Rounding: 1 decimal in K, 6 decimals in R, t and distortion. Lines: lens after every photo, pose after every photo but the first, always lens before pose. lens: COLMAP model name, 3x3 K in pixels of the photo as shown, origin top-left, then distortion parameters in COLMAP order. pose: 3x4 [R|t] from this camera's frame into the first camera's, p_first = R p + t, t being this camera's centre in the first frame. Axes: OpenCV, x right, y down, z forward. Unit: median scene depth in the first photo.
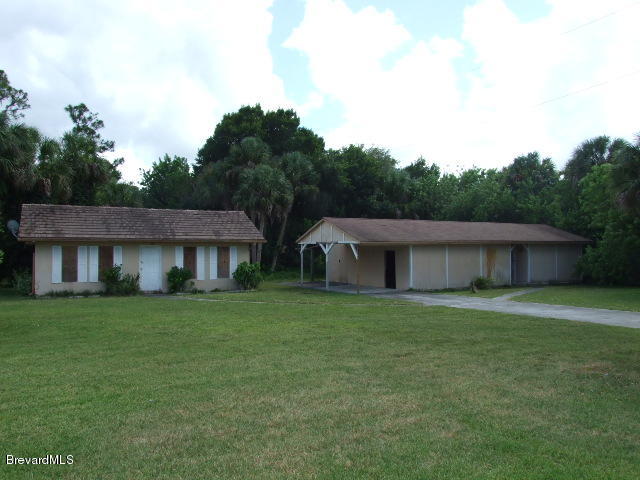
lens RADIAL K [[528.1, 0, 304.9], [0, 528.1, 238.9], [0, 0, 1]] dist [-0.009385, 0.002638]
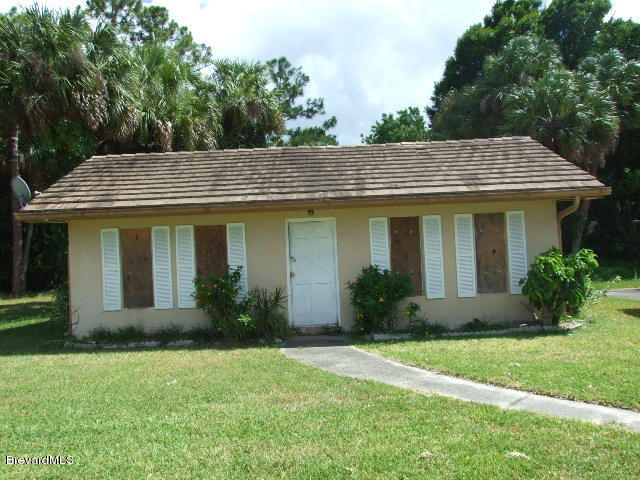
lens RADIAL K [[528.1, 0, 304.9], [0, 528.1, 238.9], [0, 0, 1]] dist [-0.009385, 0.002638]
pose [[0.891618, -0.045759, -0.450470, -0.104601], [0.051497, 0.998673, 0.000484, 0.027587], [0.449850, -0.023629, 0.892792, 0.608016]]
